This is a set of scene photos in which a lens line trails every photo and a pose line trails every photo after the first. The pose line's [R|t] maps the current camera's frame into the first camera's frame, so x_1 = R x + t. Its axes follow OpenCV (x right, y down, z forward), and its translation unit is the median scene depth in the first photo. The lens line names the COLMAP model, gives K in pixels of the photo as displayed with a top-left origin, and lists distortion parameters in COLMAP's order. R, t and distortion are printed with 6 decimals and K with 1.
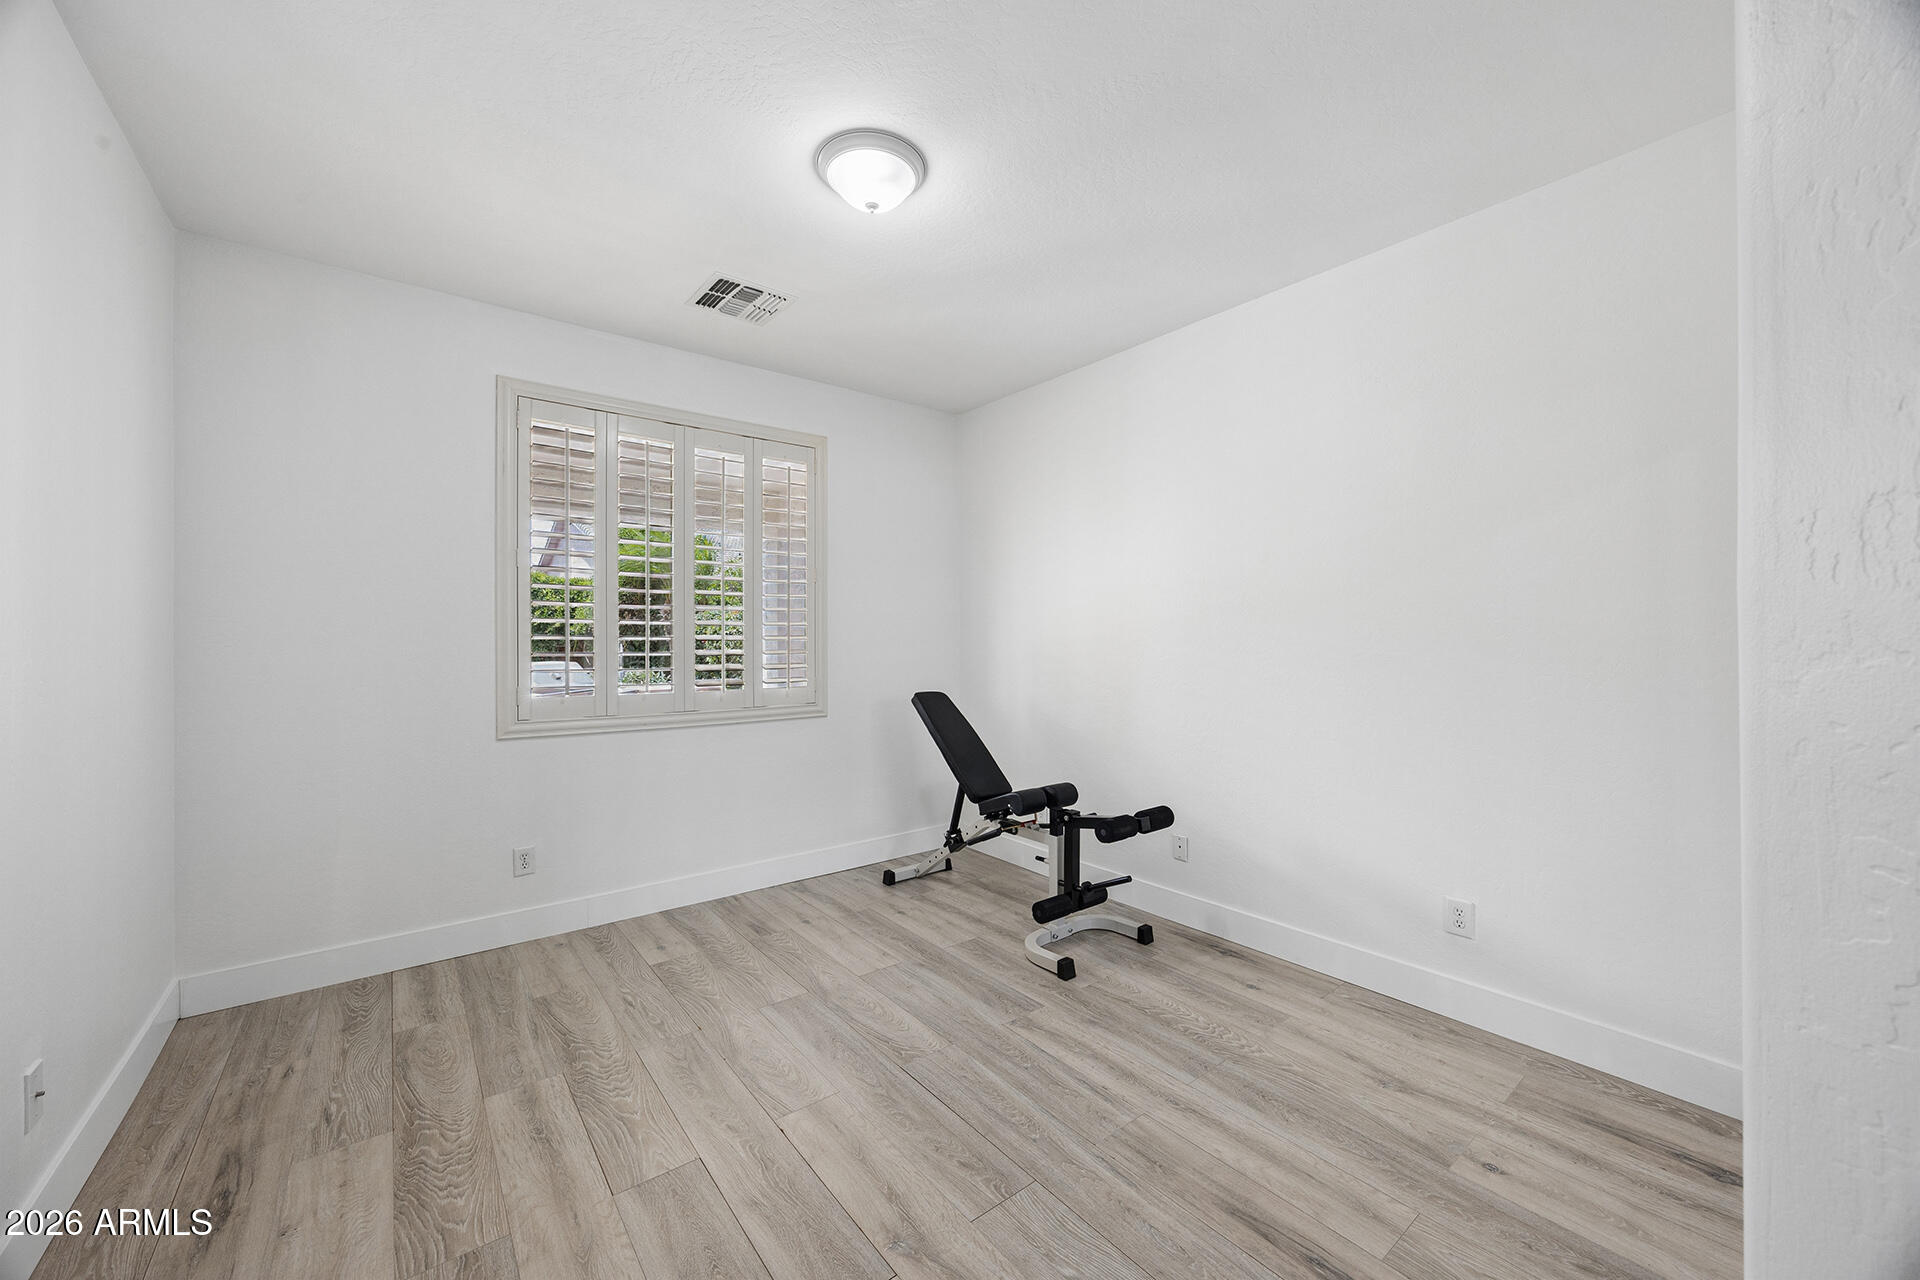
lens RADIAL K [[751.3, 0, 962.7], [0, 751.3, 640.6], [0, 0, 1]] dist [-0.000789, 0.000062]
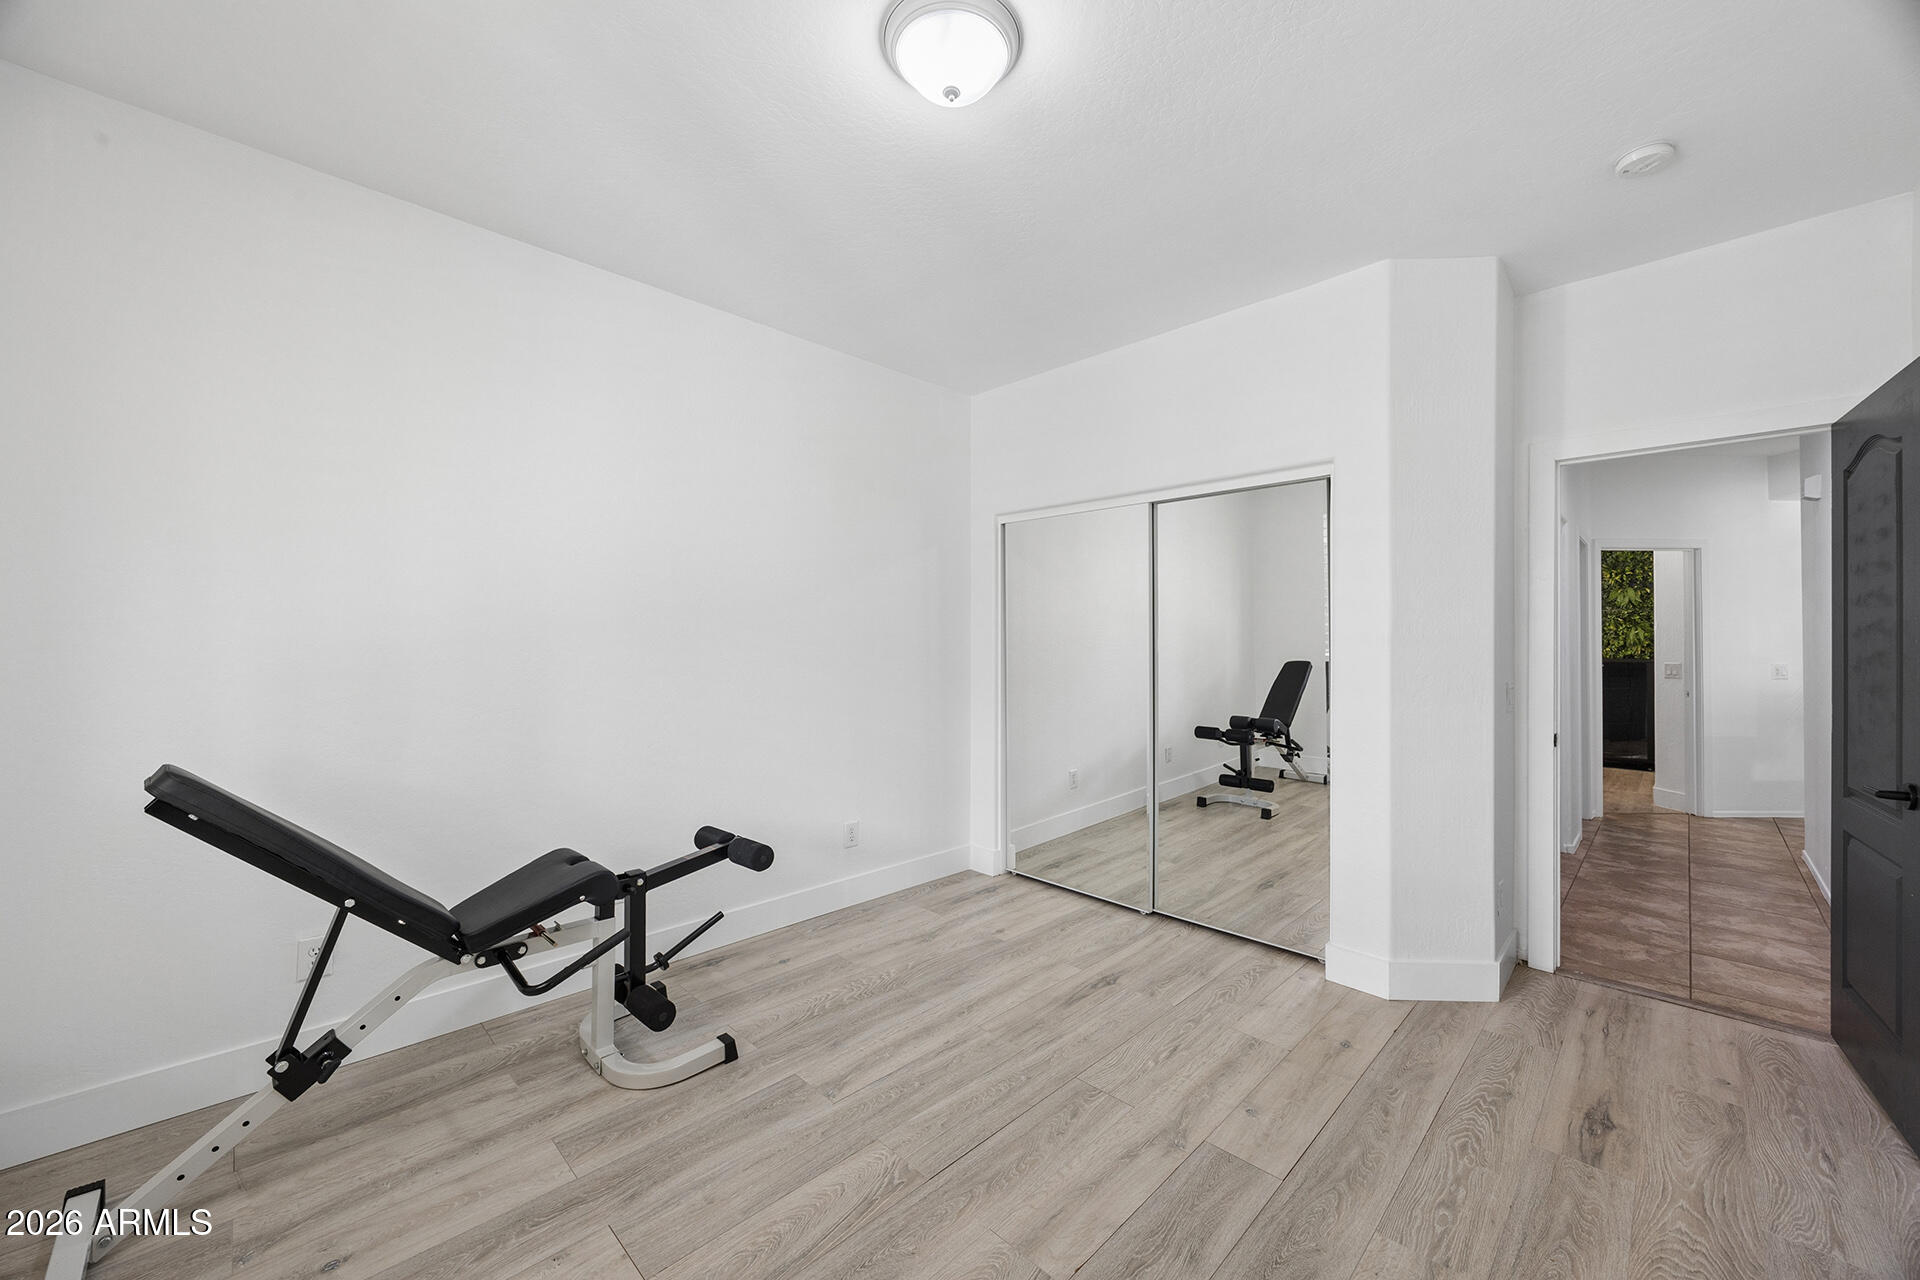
lens RADIAL K [[751.3, 0, 962.9], [0, 751.3, 641.9], [0, 0, 1]] dist [-0.000789, 0.000062]
pose [[-0.152364, 0.005723, 0.988308, -0.835638], [-0.003129, 0.999975, -0.006273, 0.003953], [-0.988320, -0.004048, -0.152342, 1.037178]]
